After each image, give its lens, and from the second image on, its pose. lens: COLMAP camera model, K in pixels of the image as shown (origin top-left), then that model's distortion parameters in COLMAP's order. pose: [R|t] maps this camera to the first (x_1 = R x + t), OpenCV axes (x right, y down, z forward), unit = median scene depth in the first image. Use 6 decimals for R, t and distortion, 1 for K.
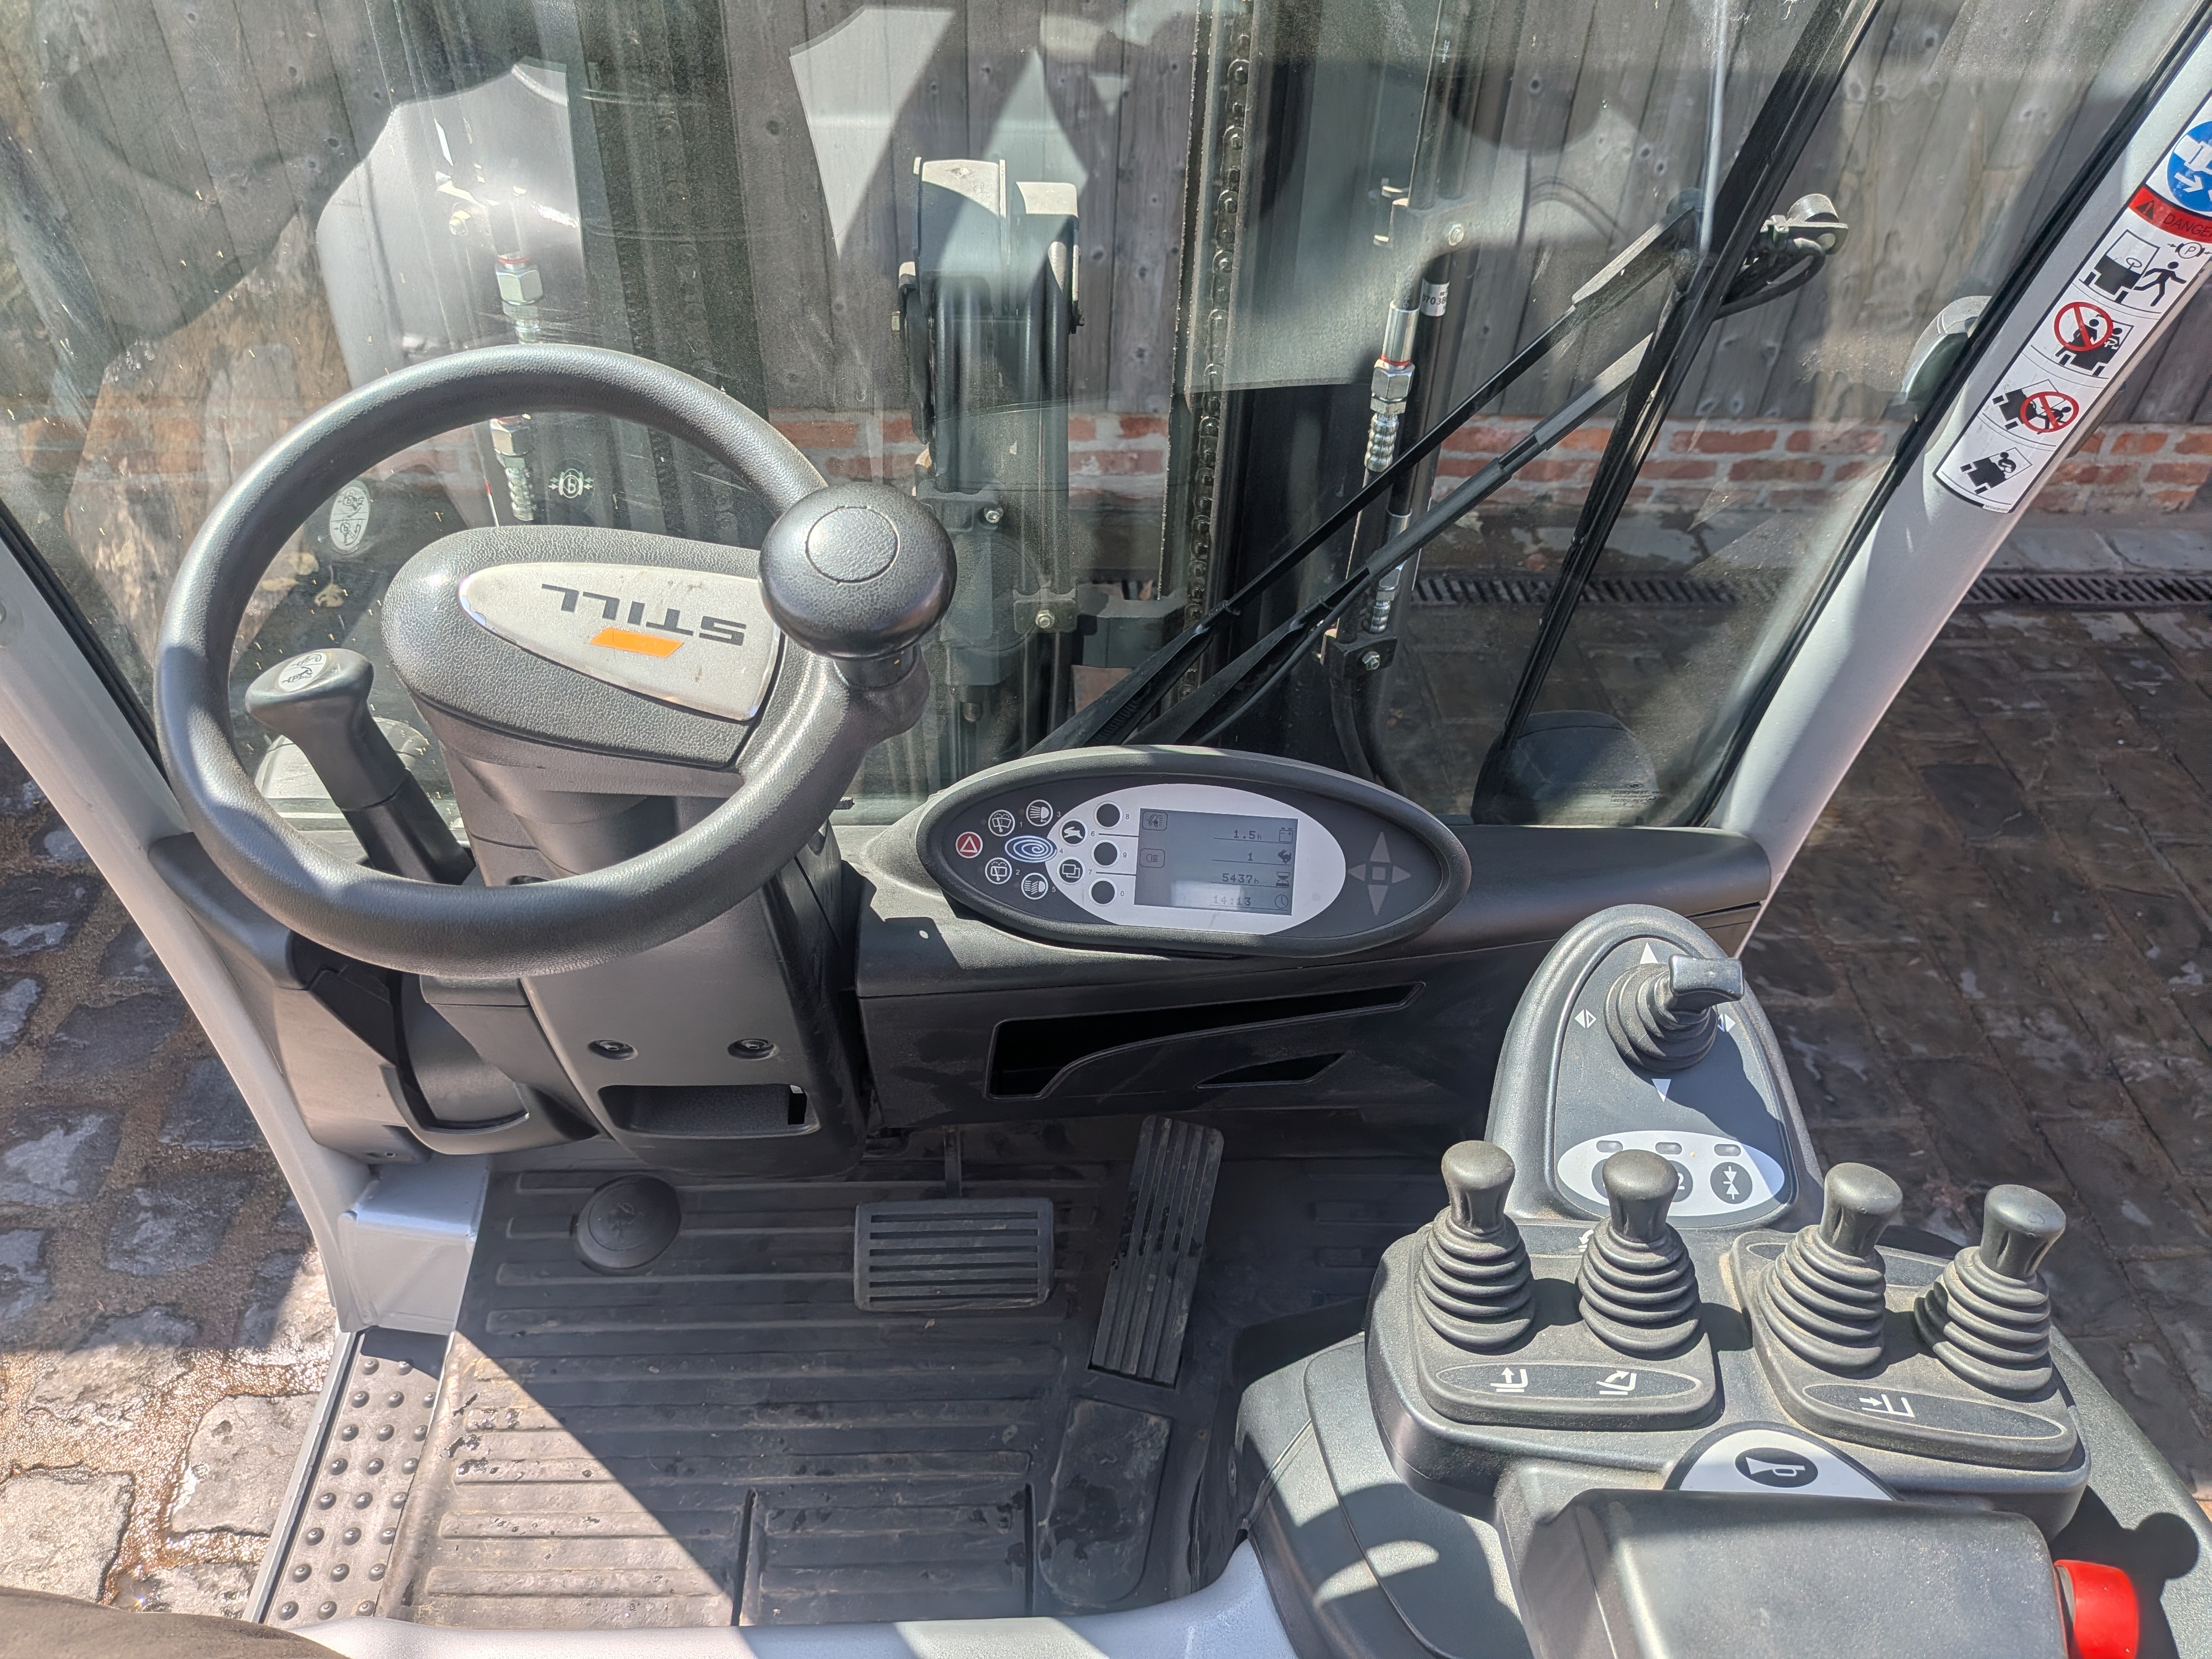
lens RADIAL K [[1621.3, 0, 1107.3], [0, 1621.3, 820.8], [0, 0, 1]] dist [0.026946, -0.049565]
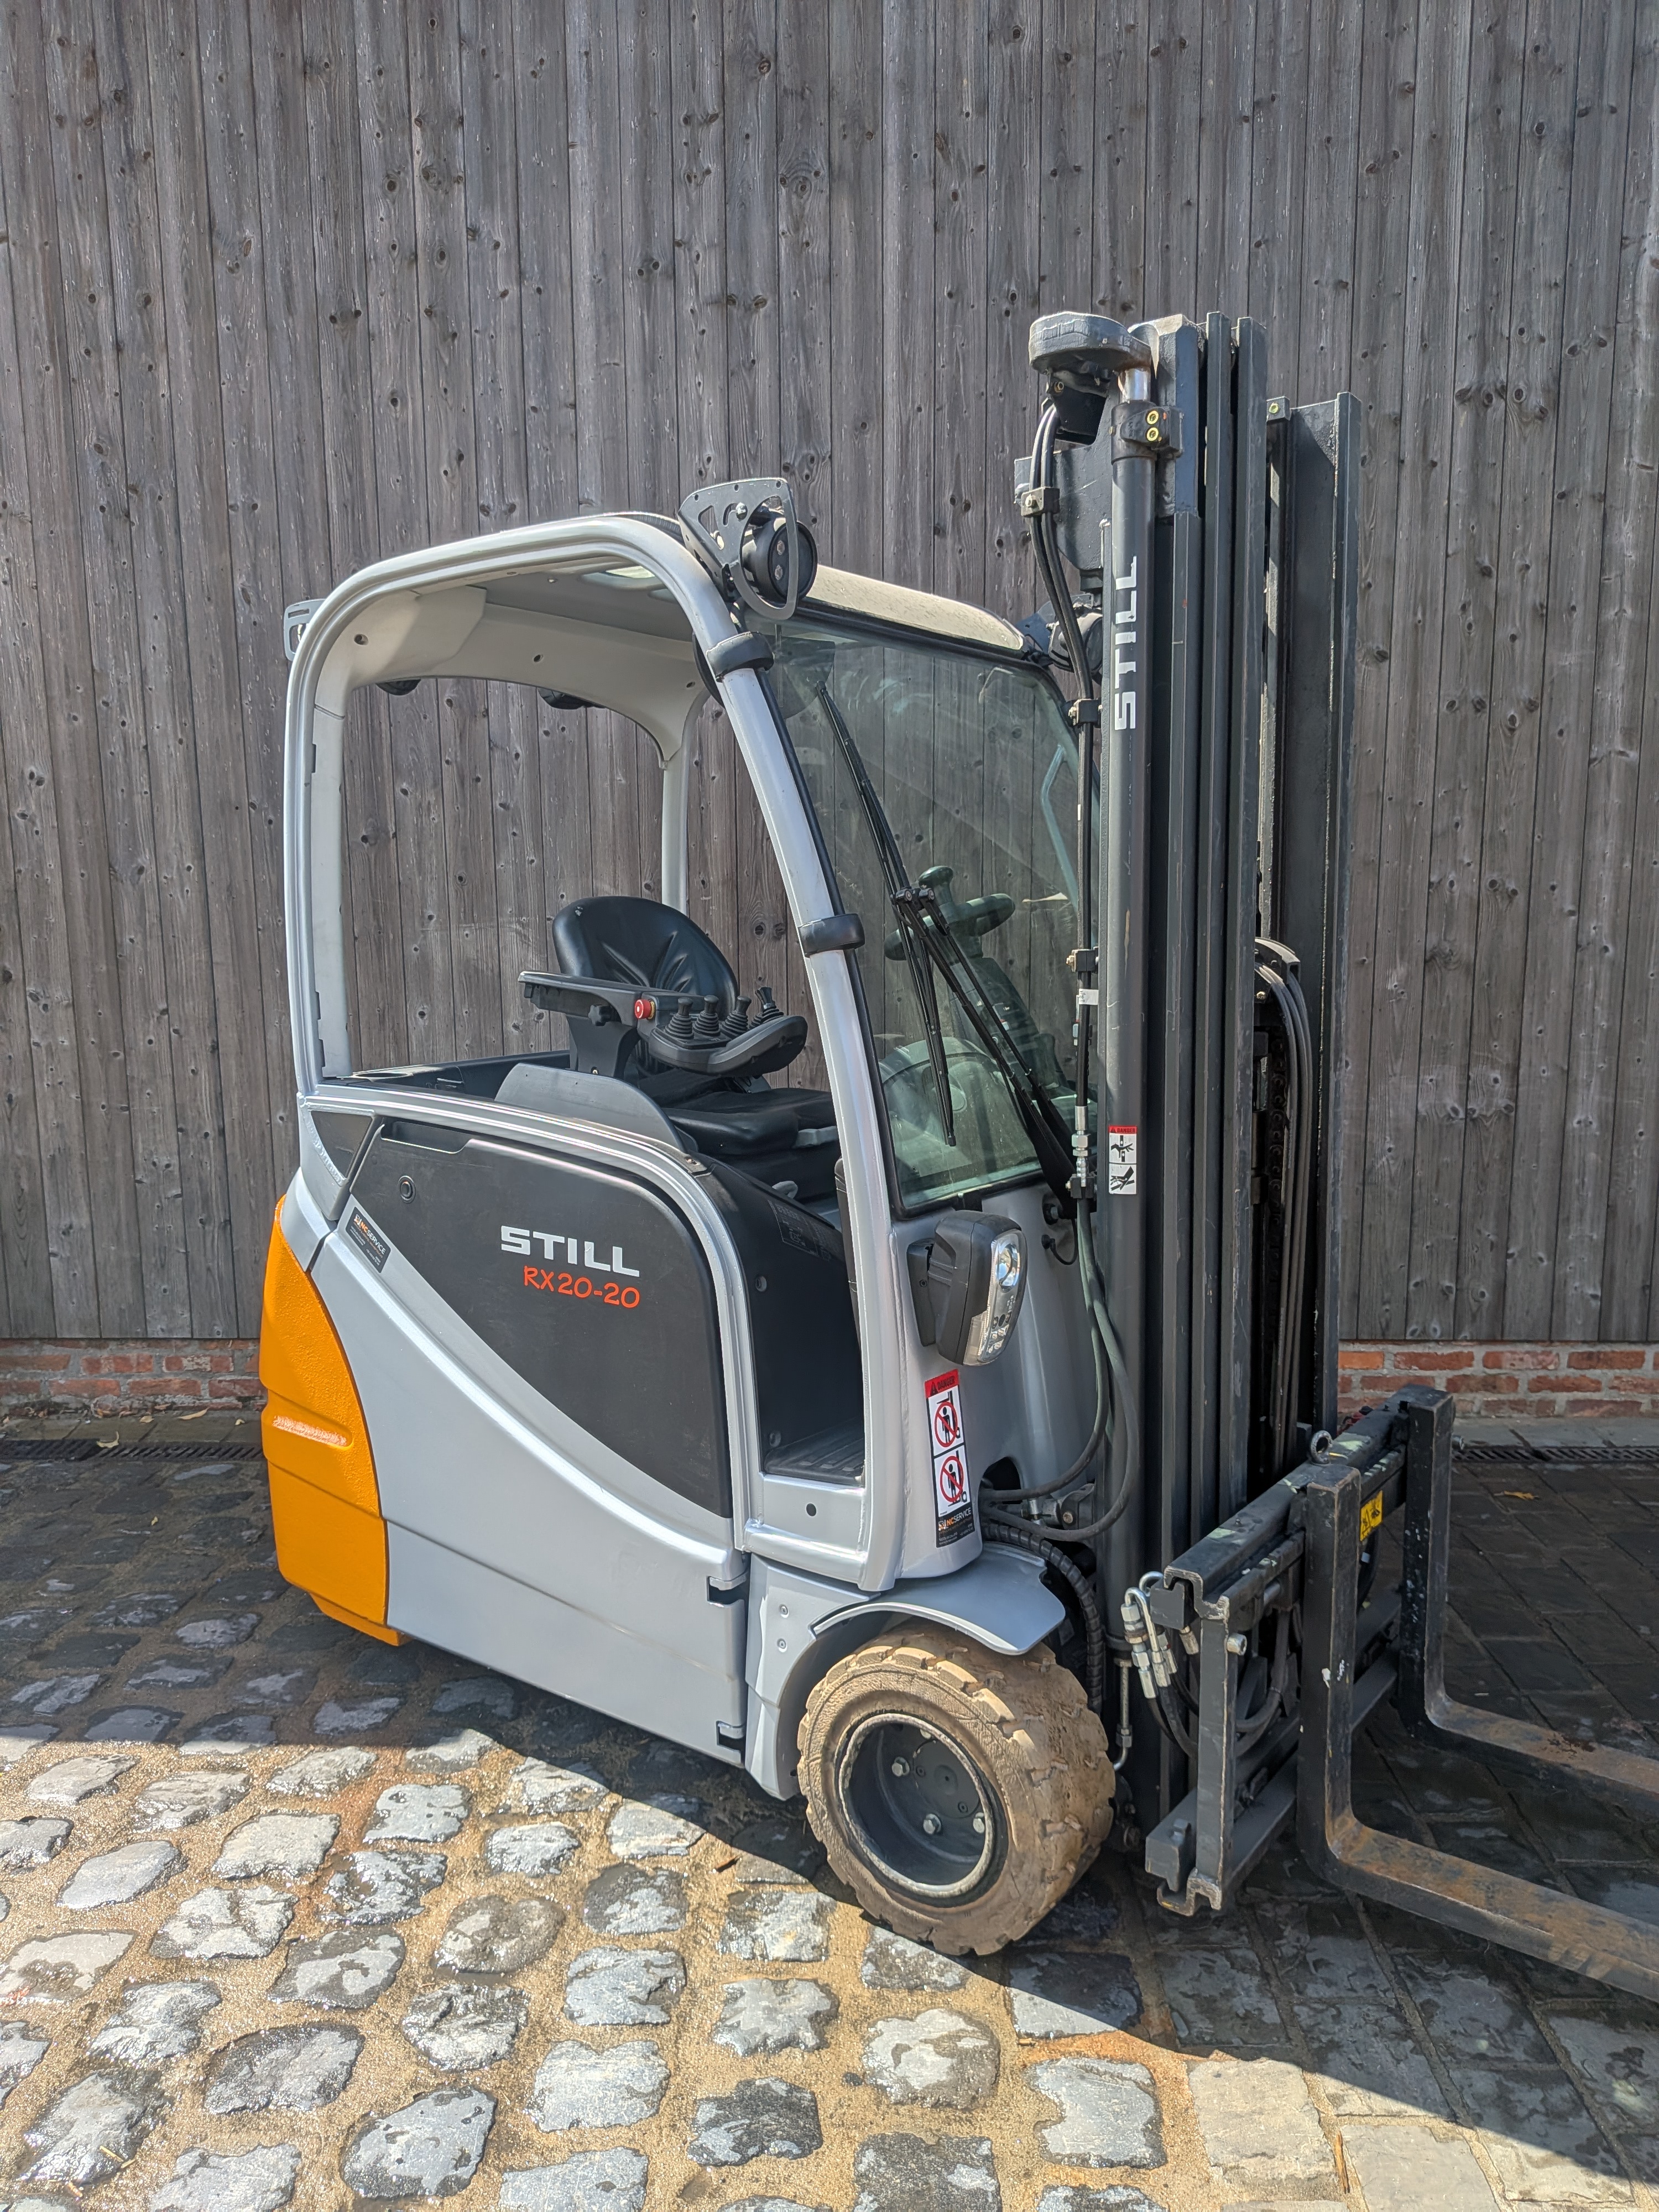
lens RADIAL K [[1621.3, 0, 827.4], [0, 1621.3, 1110.7], [0, 0, 1]] dist [0.026946, -0.049565]
pose [[0.995897, -0.036242, -0.082919, -0.017722], [-0.016698, 0.826972, -0.561995, 1.018585], [0.088940, 0.561074, 0.822974, -0.782882]]
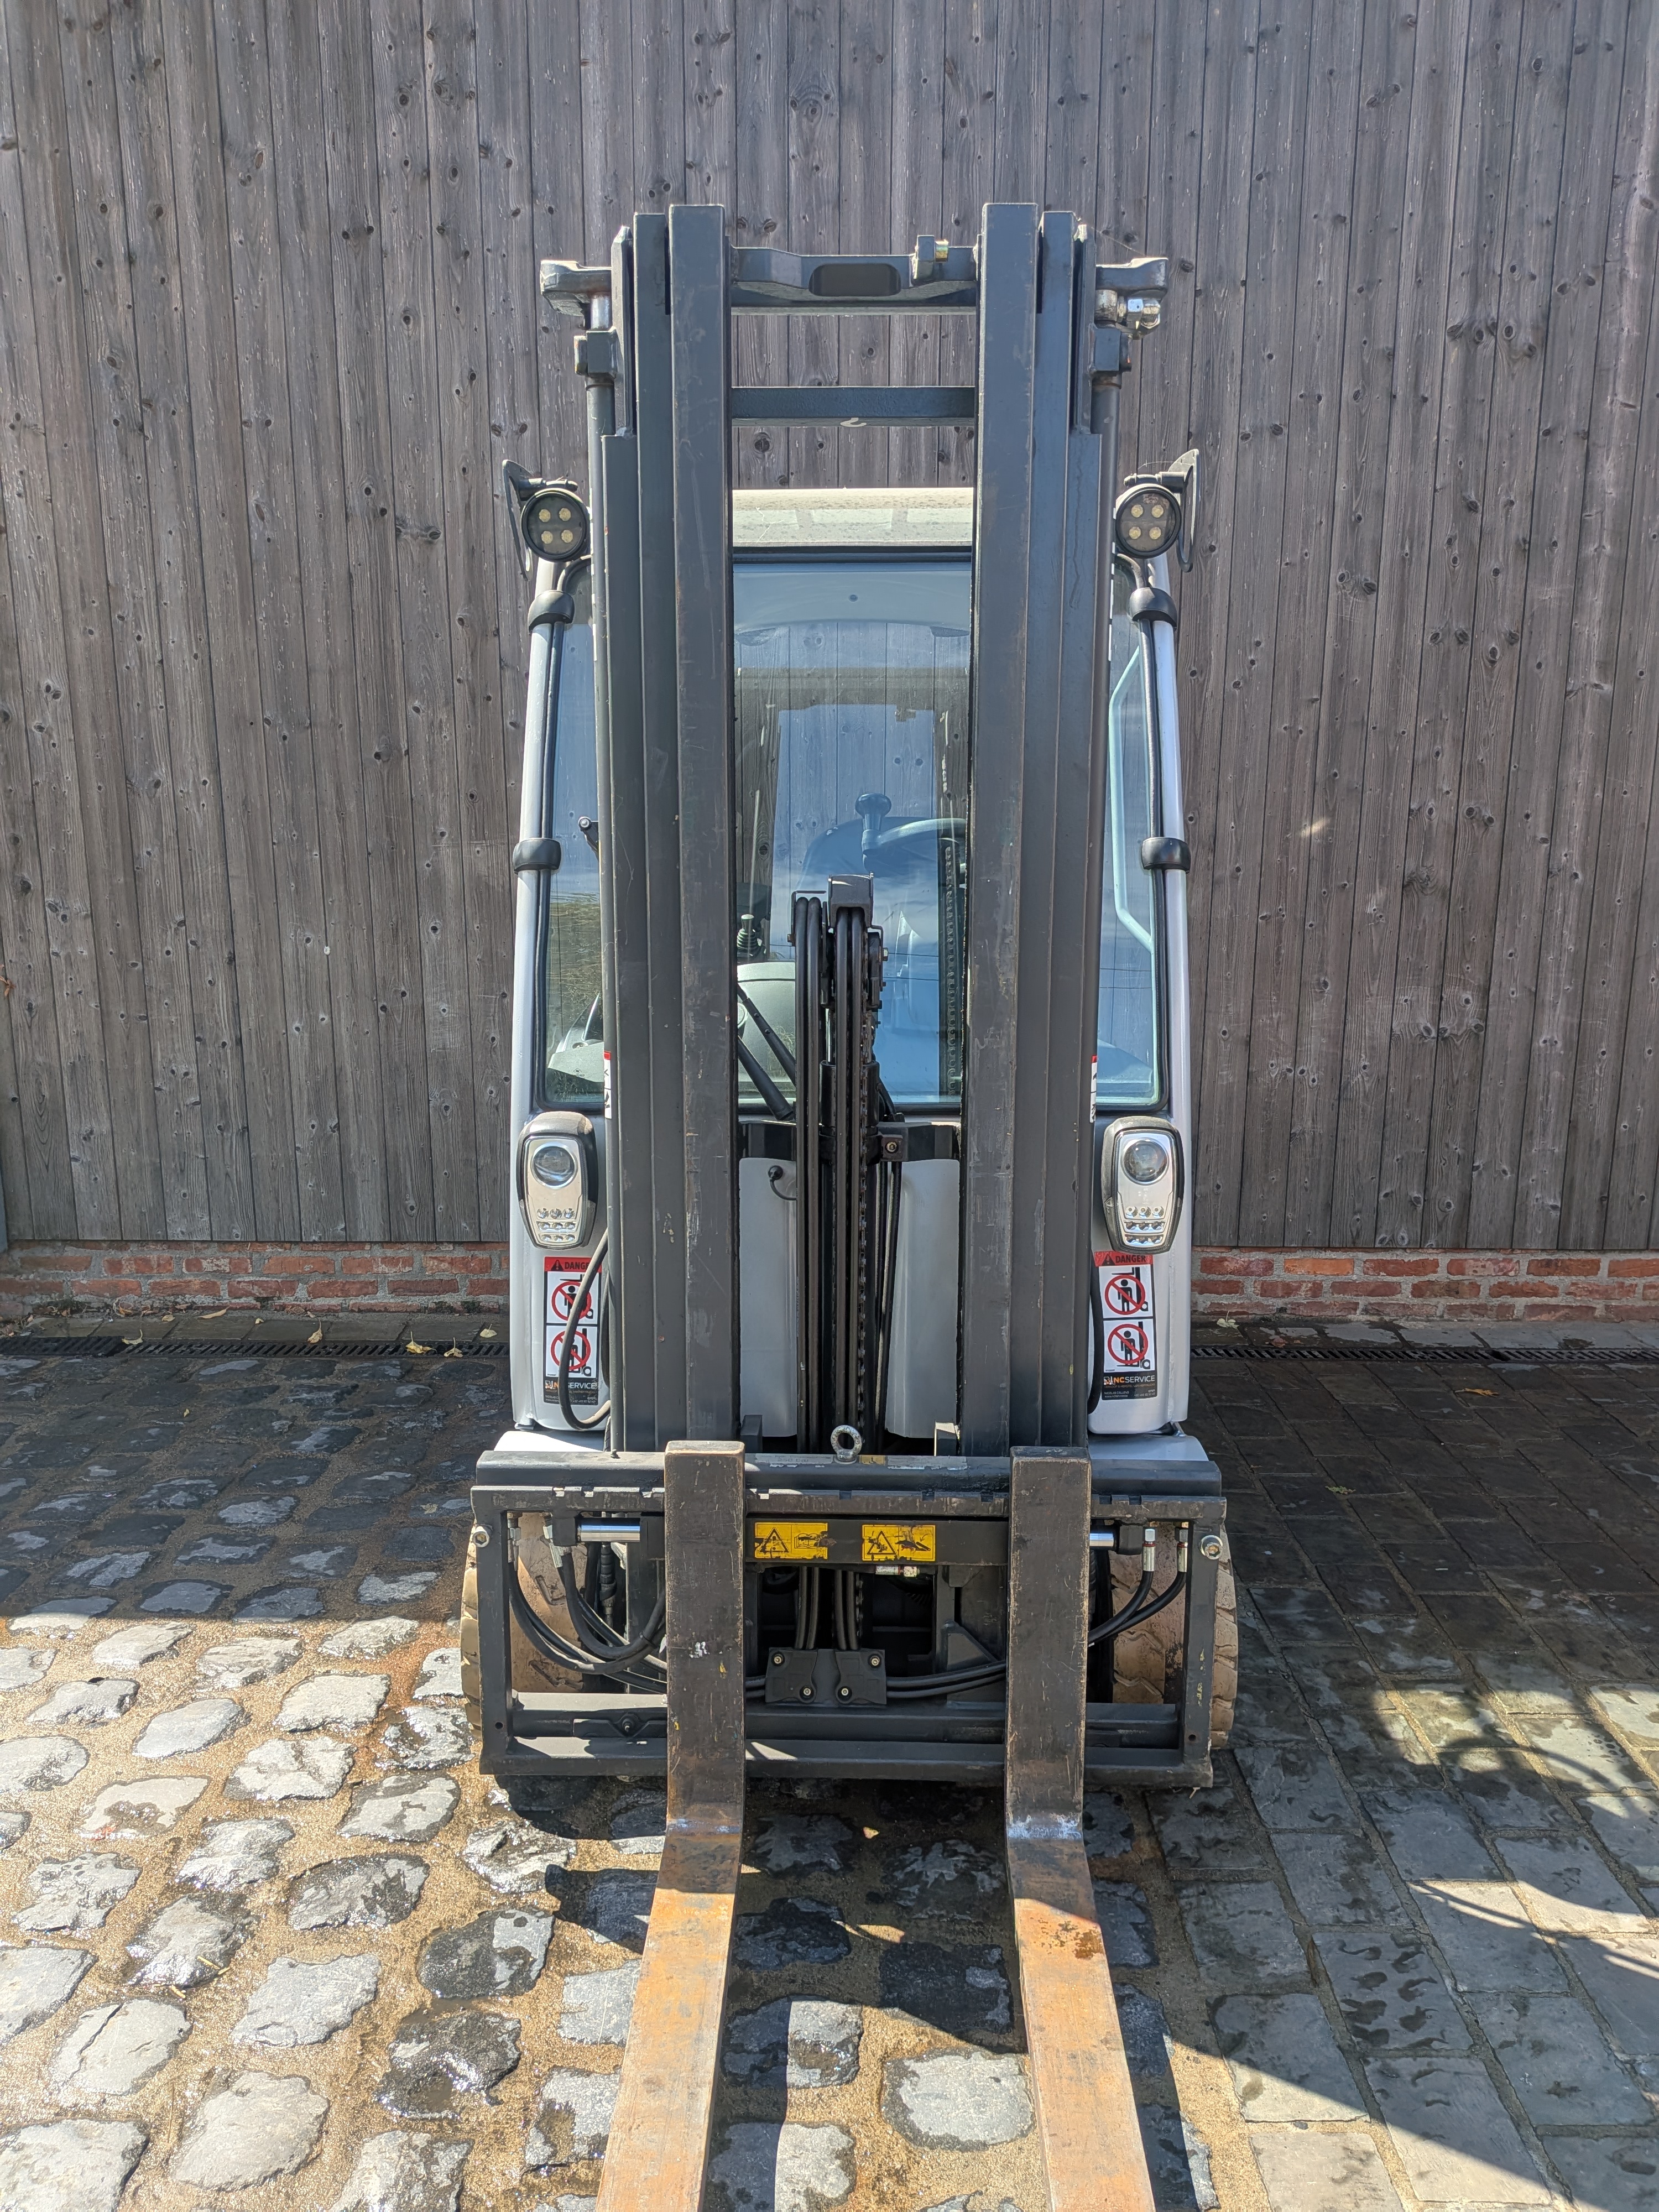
lens RADIAL K [[1621.3, 0, 832.6], [0, 1621.3, 1111.2], [0, 0, 1]] dist [0.026946, -0.049565]
pose [[0.997675, -0.025288, -0.063290, -0.075394], [-0.011161, 0.855467, -0.517737, 1.099757], [0.067235, 0.517240, 0.853195, -0.906118]]
